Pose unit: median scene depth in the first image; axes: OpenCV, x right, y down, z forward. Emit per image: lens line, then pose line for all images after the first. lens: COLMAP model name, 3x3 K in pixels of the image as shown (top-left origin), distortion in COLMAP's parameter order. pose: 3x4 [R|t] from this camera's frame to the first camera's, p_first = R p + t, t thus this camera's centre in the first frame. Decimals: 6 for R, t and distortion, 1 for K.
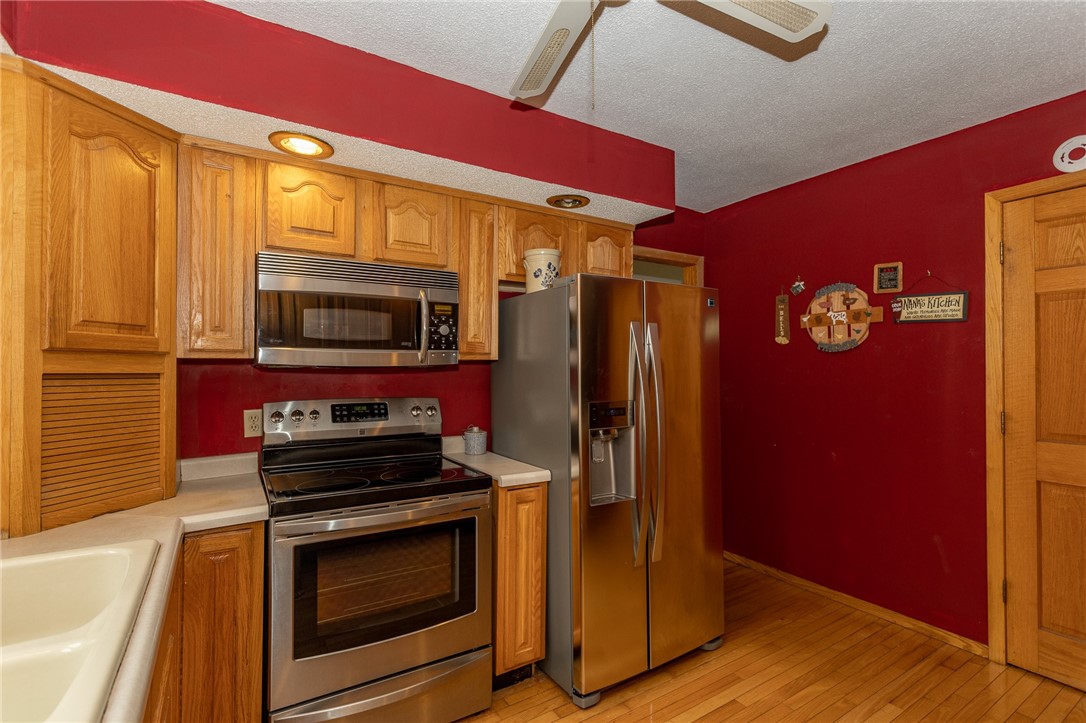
lens RADIAL K [[512.5, 0, 540.7], [0, 512.5, 360.2], [0, 0, 1]] dist [0.003734, 0.000189]
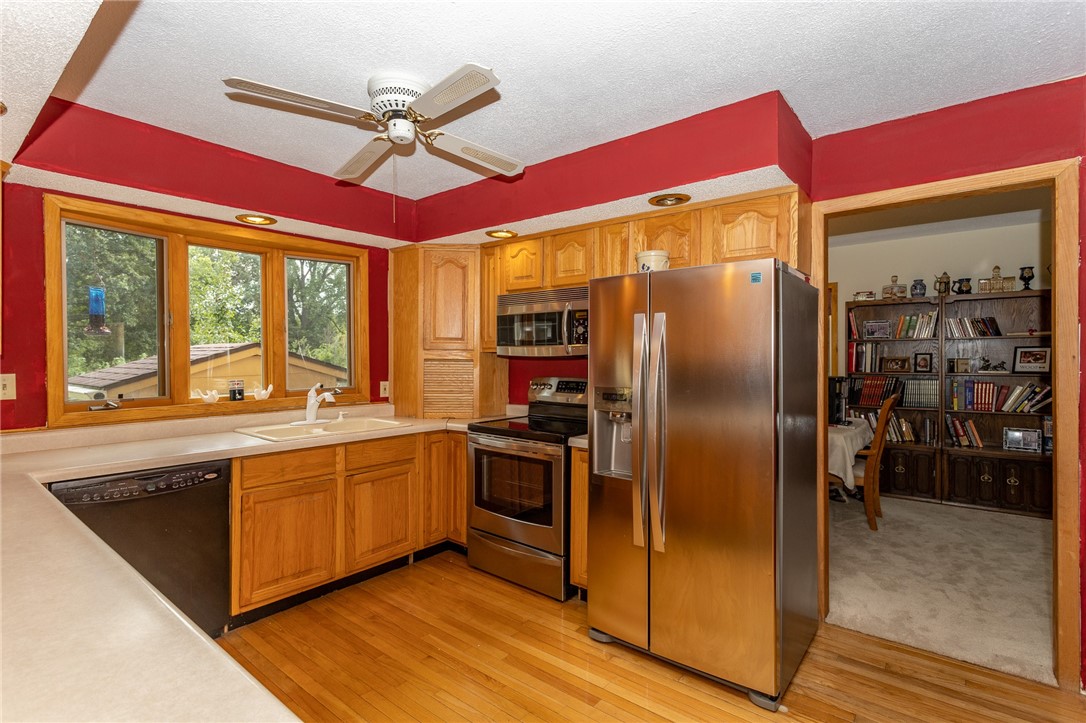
lens RADIAL K [[512.5, 0, 541.8], [0, 512.5, 358.2], [0, 0, 1]] dist [0.003734, 0.000189]
pose [[0.321446, 0.004145, -0.946919, 1.103920], [0.008905, 0.999933, 0.007400, 0.006196], [0.946886, -0.010811, 0.321387, 0.467956]]
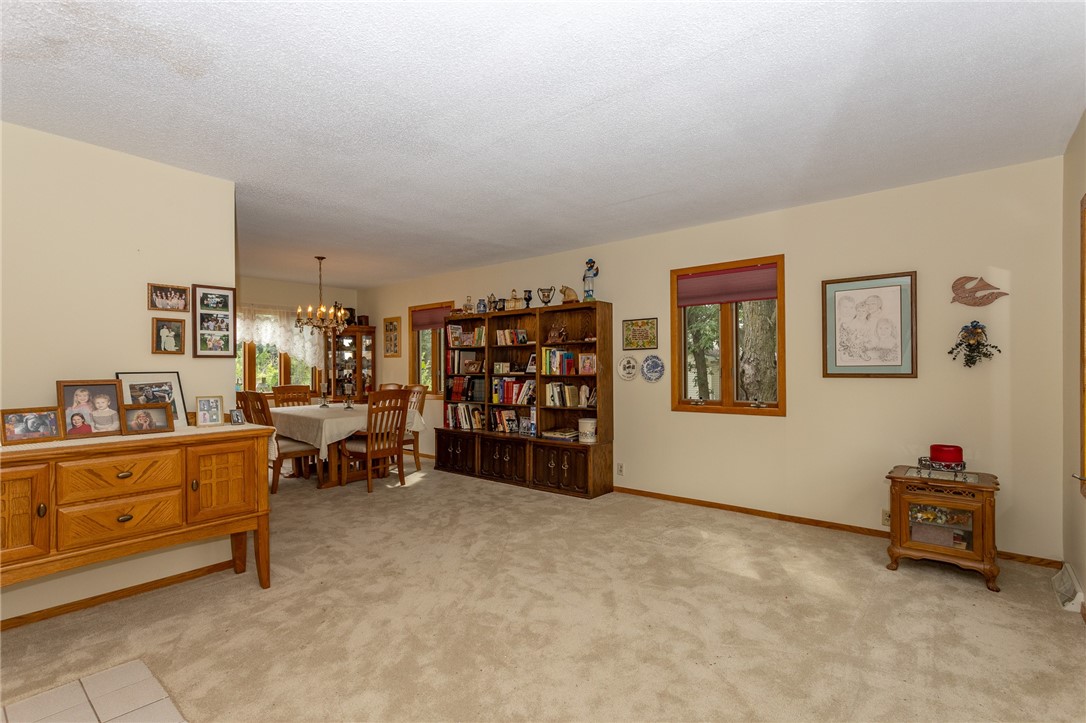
lens RADIAL K [[512.5, 0, 543.1], [0, 512.5, 362.7], [0, 0, 1]] dist [0.003734, 0.000189]
pose [[0.310946, -0.004401, -0.950417, 1.578254], [0.008054, 0.999966, -0.001996, 0.023587], [0.950393, -0.007035, 0.310971, 1.170958]]
